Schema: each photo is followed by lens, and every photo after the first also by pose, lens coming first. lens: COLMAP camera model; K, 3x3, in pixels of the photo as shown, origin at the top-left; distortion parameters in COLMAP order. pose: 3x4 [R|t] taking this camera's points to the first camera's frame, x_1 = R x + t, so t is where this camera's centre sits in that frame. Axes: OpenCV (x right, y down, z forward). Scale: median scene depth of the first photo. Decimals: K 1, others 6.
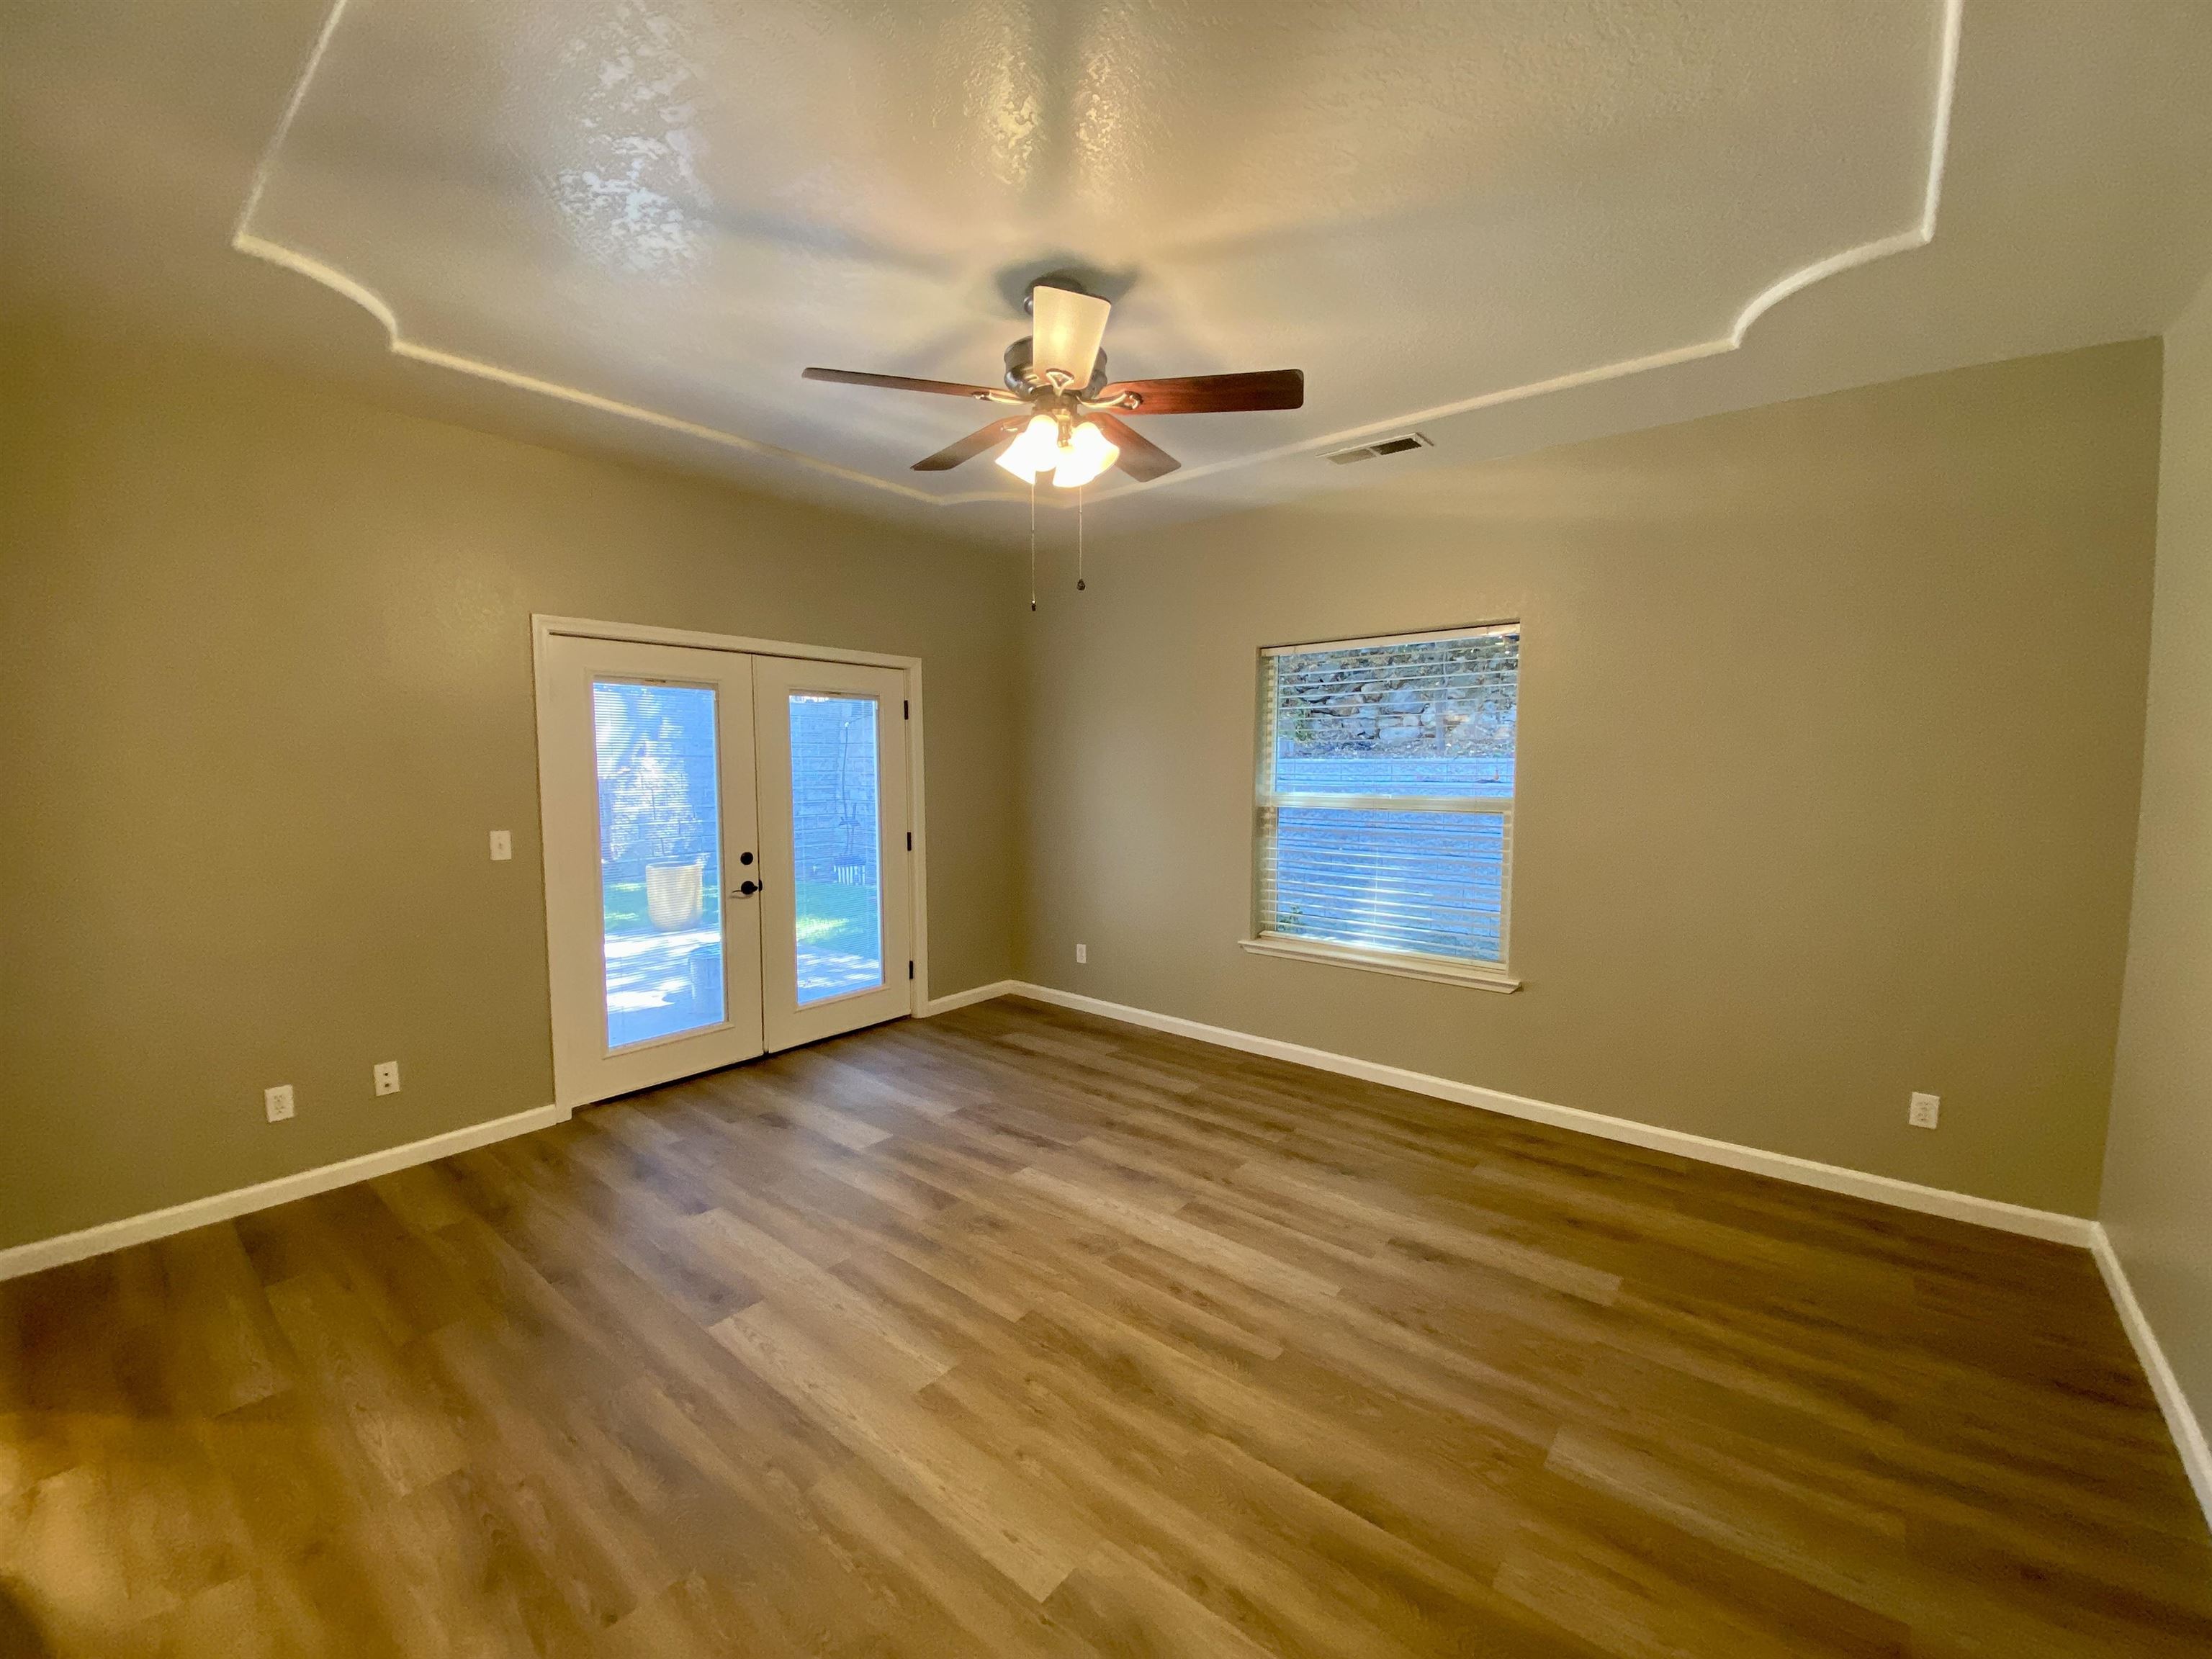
lens RADIAL K [[888.1, 0, 1100.7], [0, 888.1, 832.7], [0, 0, 1]] dist [0.020543, -0.021831]
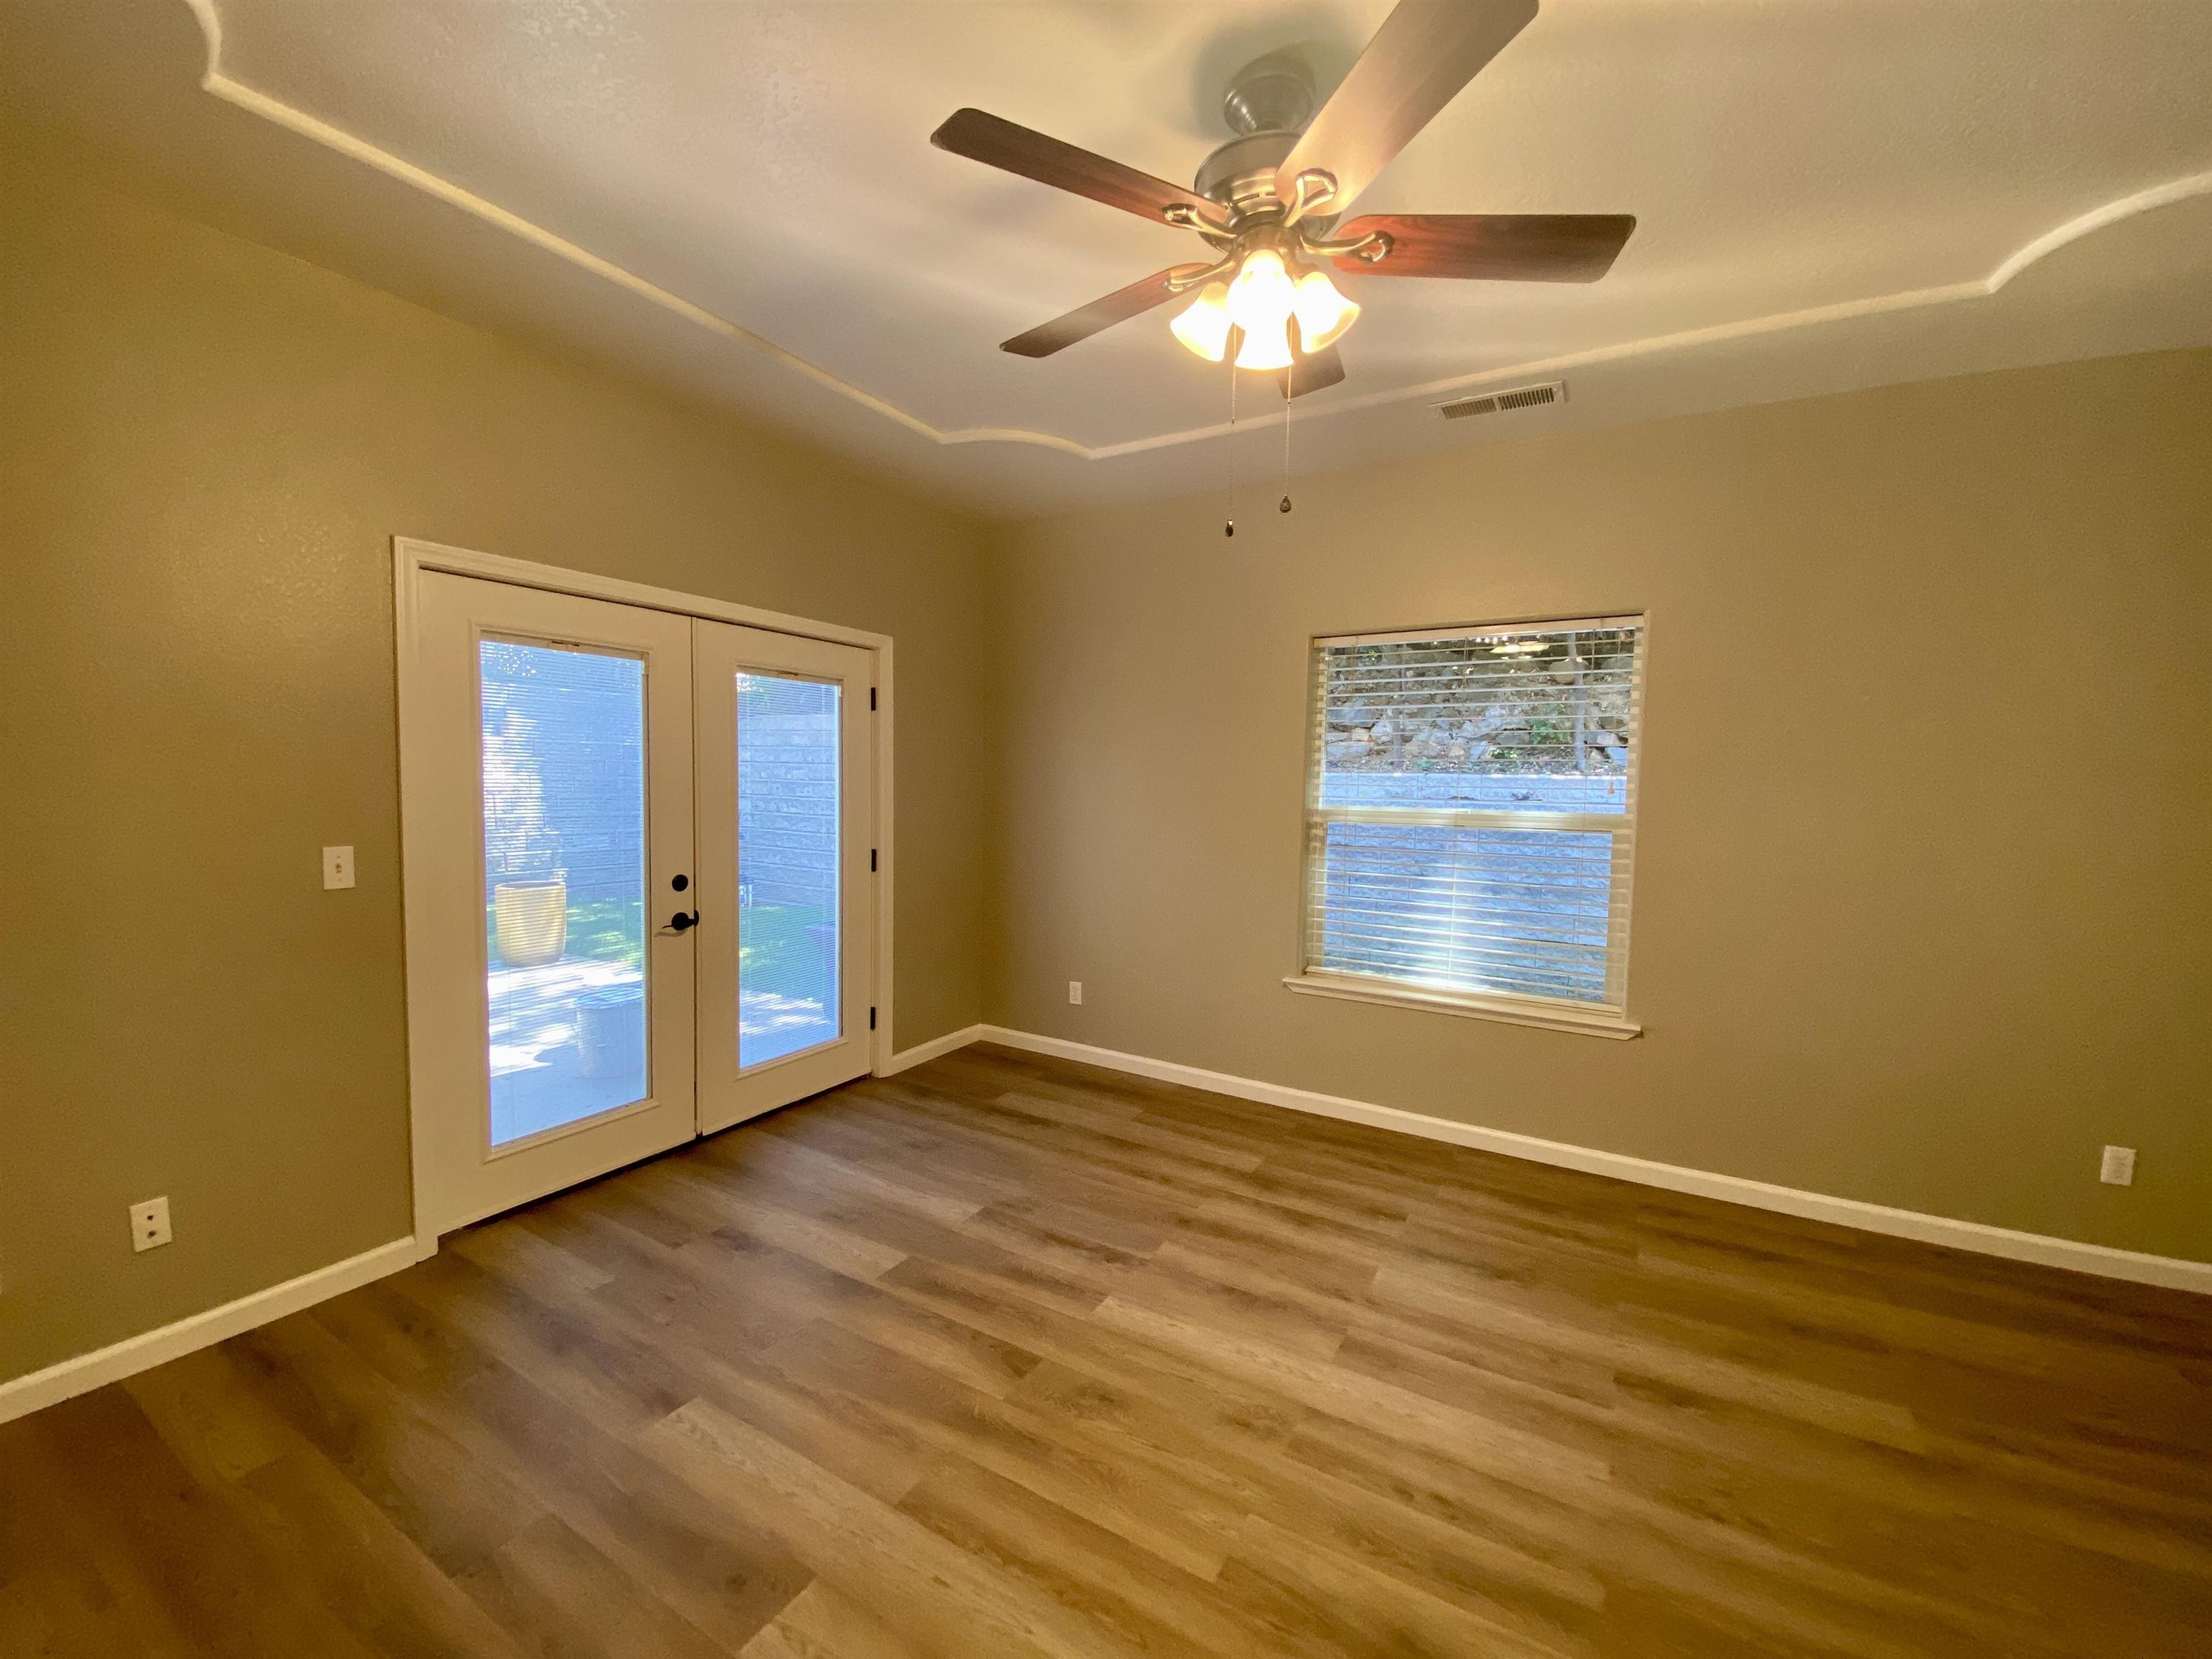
lens RADIAL K [[895.5, 0, 1097.0], [0, 895.5, 829.6], [0, 0, 1]] dist [0.019924, -0.019213]
pose [[0.988729, 0.008247, 0.149487, -0.194628], [-0.005135, 0.999762, -0.021197, -0.002650], [-0.149626, 0.020191, 0.988537, 0.222950]]
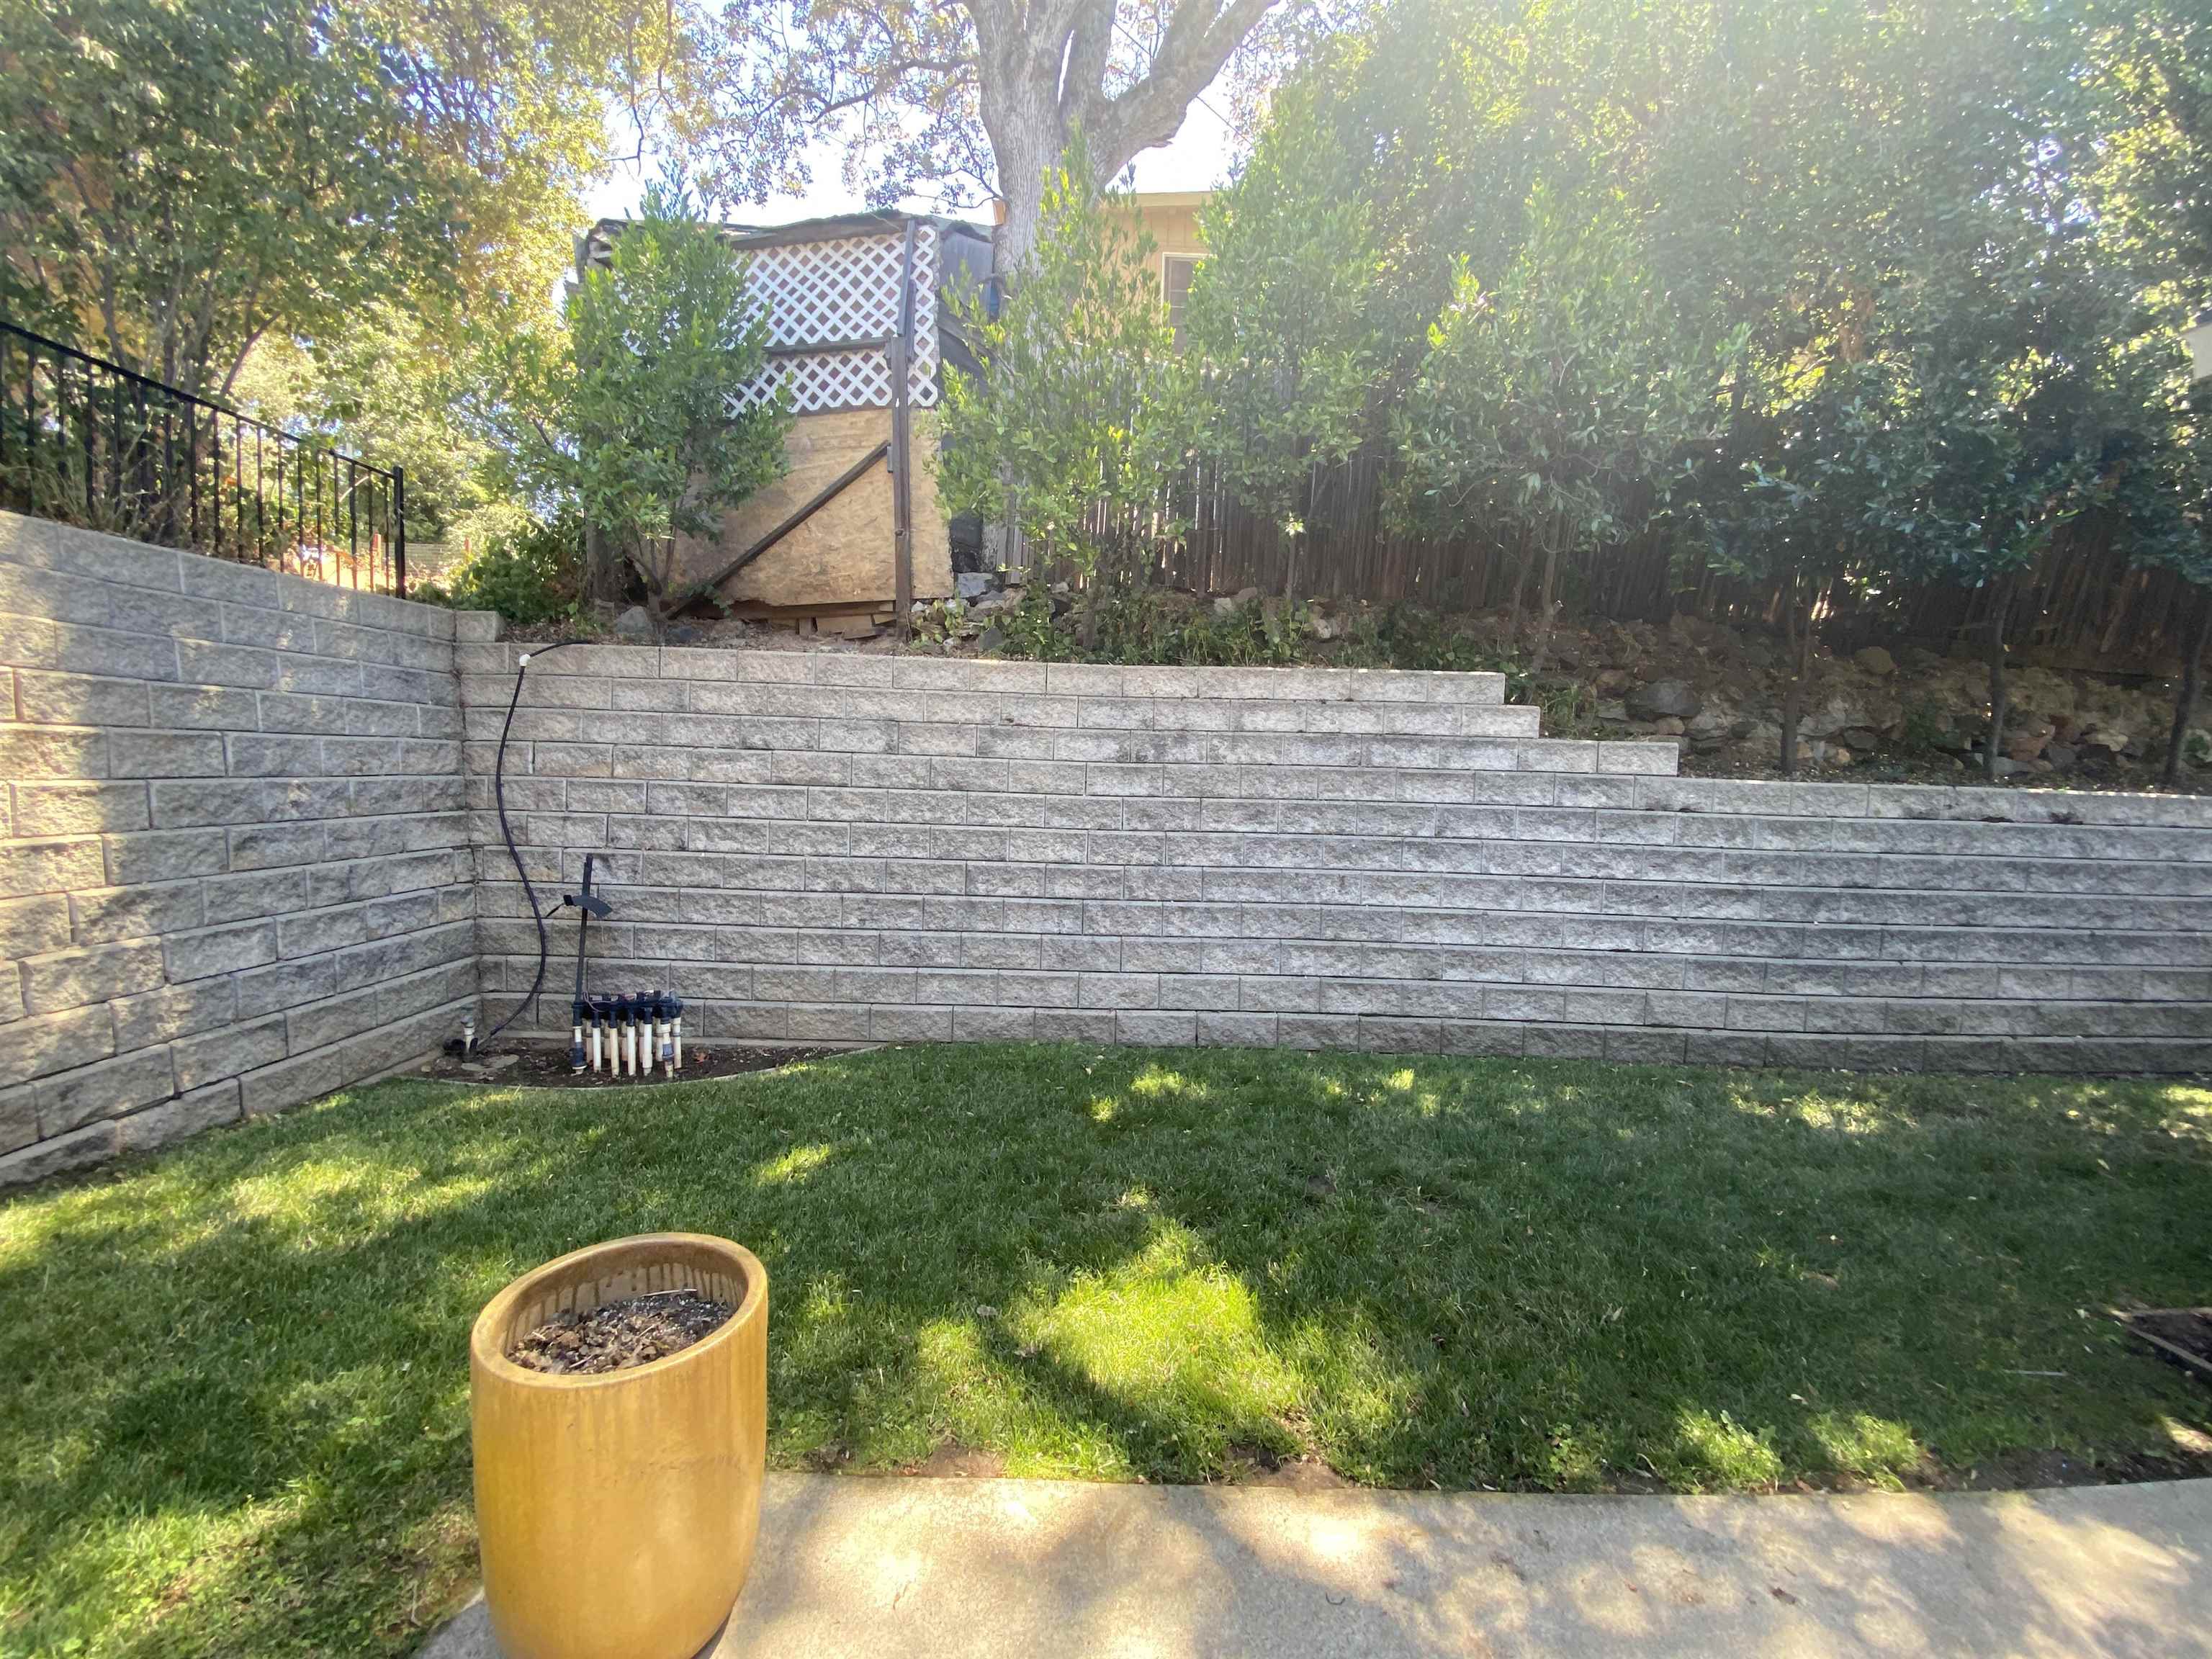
lens RADIAL K [[895.5, 0, 1097.0], [0, 895.5, 829.6], [0, 0, 1]] dist [0.019924, -0.019213]
pose [[0.780174, -0.021644, 0.625188, -1.185917], [0.023427, 0.999711, 0.005375, -0.142966], [-0.625124, 0.010452, 0.780456, 1.800512]]
